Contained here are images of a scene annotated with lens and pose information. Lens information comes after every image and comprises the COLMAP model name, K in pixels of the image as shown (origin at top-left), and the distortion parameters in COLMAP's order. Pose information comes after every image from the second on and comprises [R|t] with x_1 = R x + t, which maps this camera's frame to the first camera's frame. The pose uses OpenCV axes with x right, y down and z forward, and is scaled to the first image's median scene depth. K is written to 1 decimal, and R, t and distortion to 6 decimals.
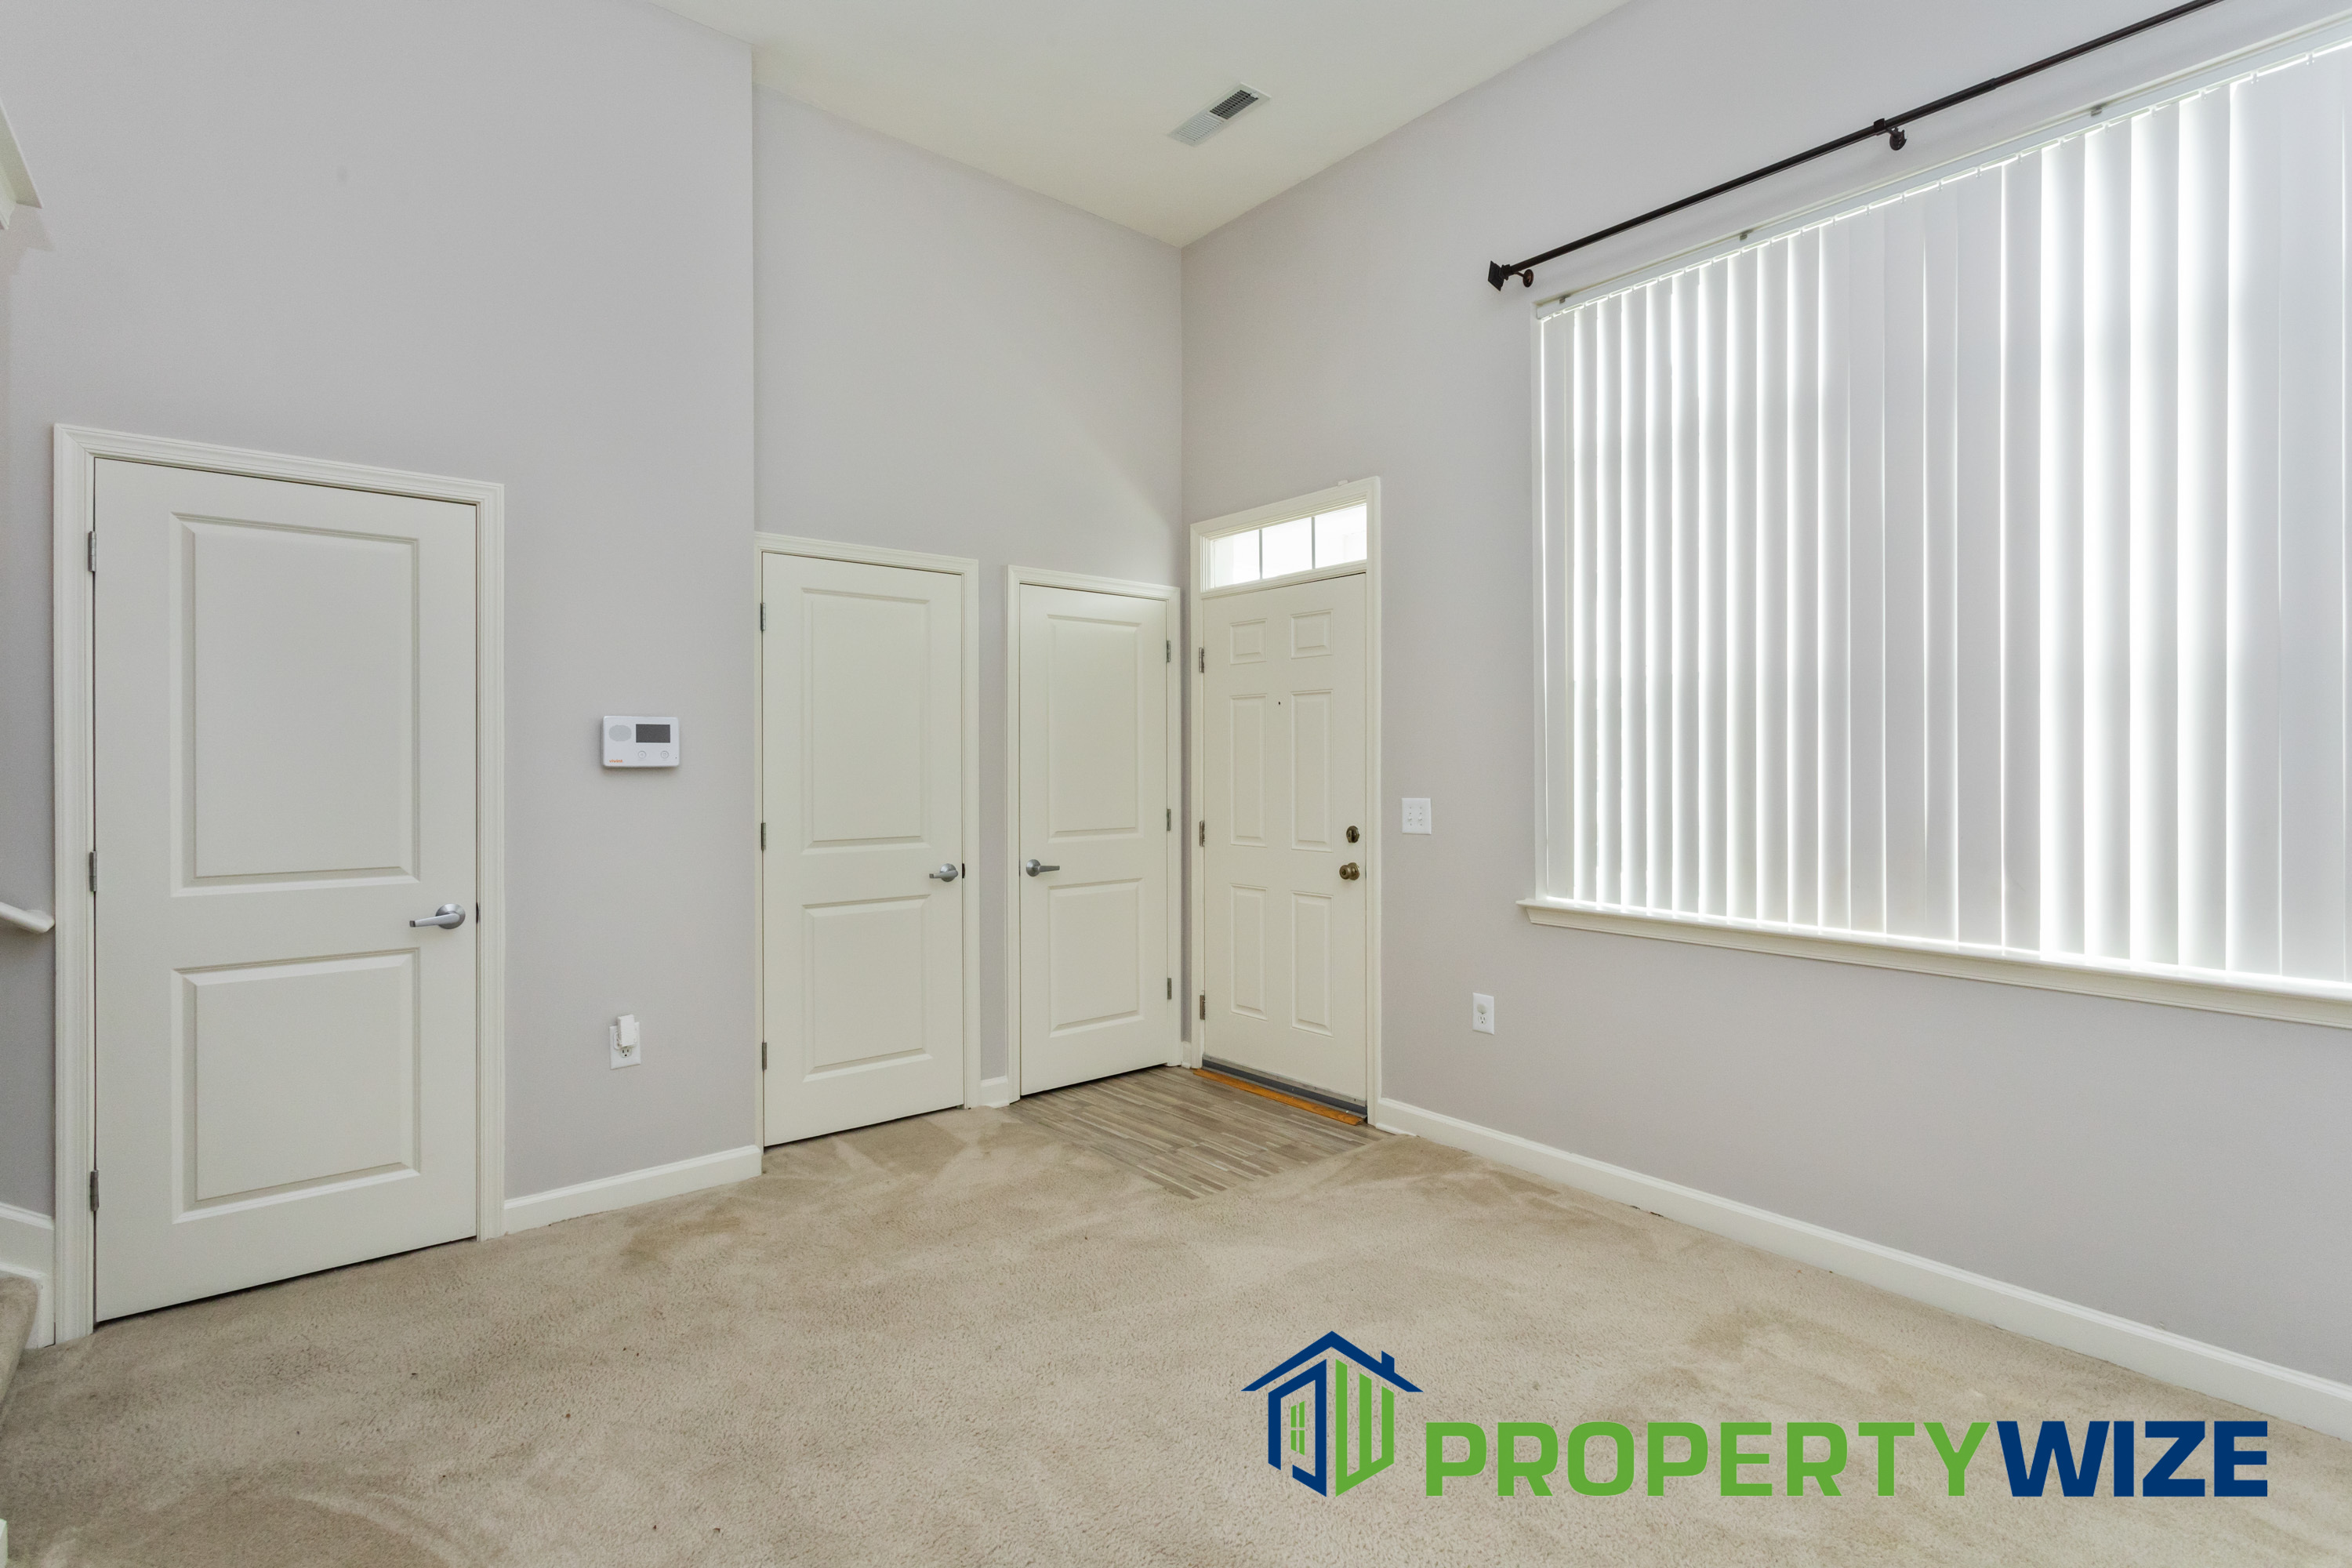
lens RADIAL K [[1111.0, 0, 1154.0], [0, 1111.0, 770.0], [0, 0, 1]] dist [0.004779, 0.001809]
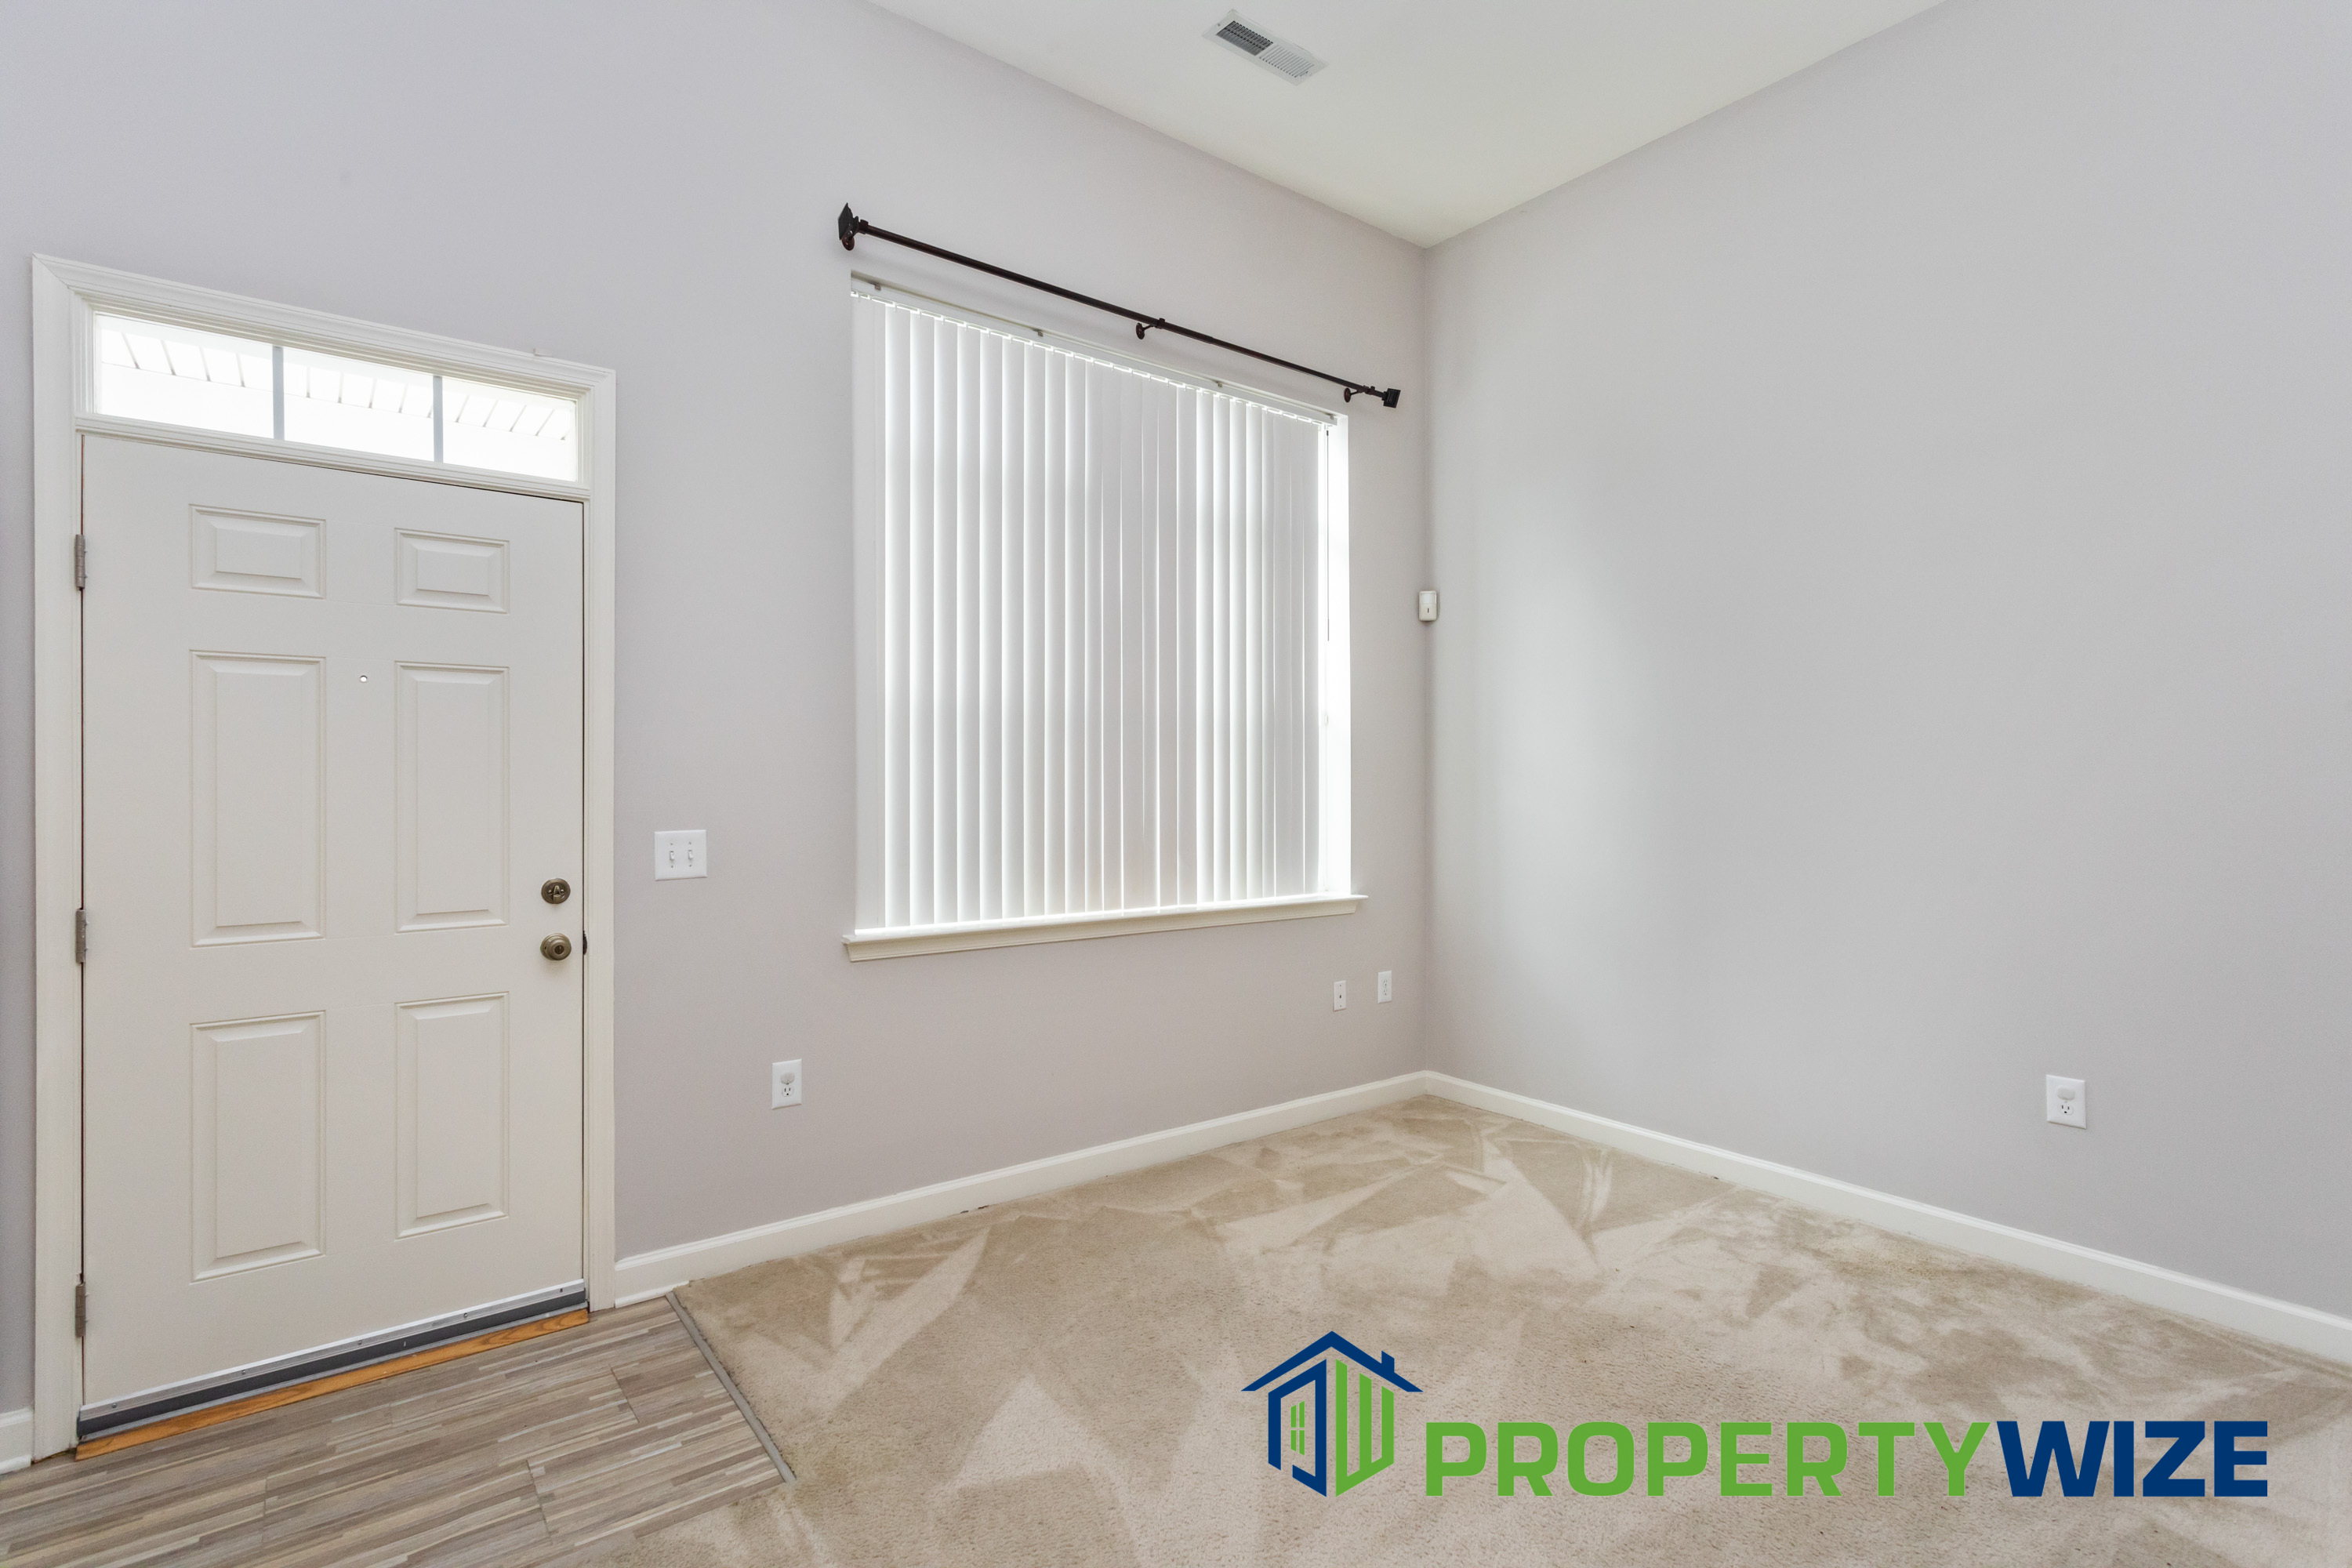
lens RADIAL K [[1111.0, 0, 1152.6], [0, 1111.0, 788.3], [0, 0, 1]] dist [0.004779, 0.001809]
pose [[0.037673, -0.004295, 0.999281, -0.528648], [0.005283, 0.999978, 0.004099, -0.004399], [-0.999276, 0.005125, 0.037695, 0.698815]]
